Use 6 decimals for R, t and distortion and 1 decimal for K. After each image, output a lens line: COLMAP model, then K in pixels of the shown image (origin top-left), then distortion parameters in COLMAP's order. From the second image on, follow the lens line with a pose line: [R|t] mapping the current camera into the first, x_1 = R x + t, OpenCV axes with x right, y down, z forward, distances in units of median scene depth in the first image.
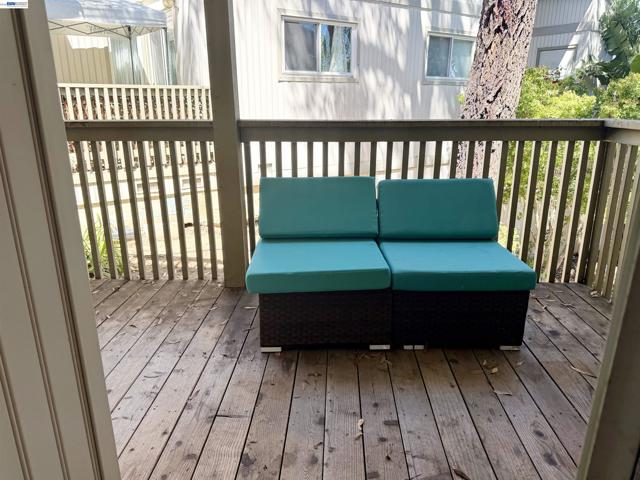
lens RADIAL K [[450.6, 0, 314.9], [0, 450.6, 238.3], [0, 0, 1]] dist [0.046502, -0.062317]
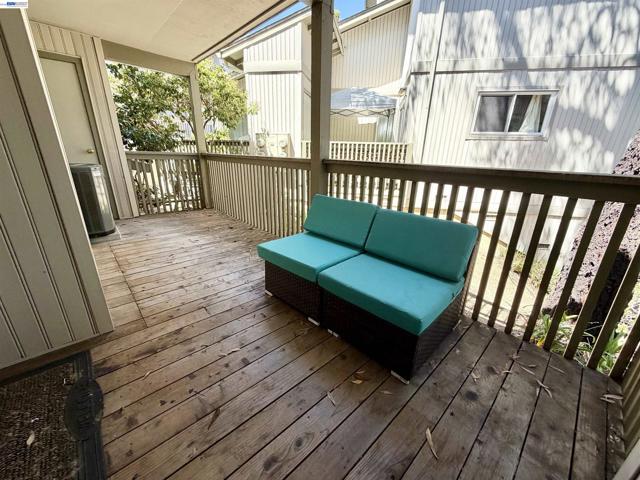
lens RADIAL K [[252.1, 0, 320.4], [0, 252.1, 238.6], [0, 0, 1]] dist [-0.004553, 0.001837]
pose [[0.711402, 0.250615, -0.656582, 0.198711], [-0.231077, 0.965723, 0.118243, -0.035054], [0.663710, 0.067603, 0.744929, 0.131092]]
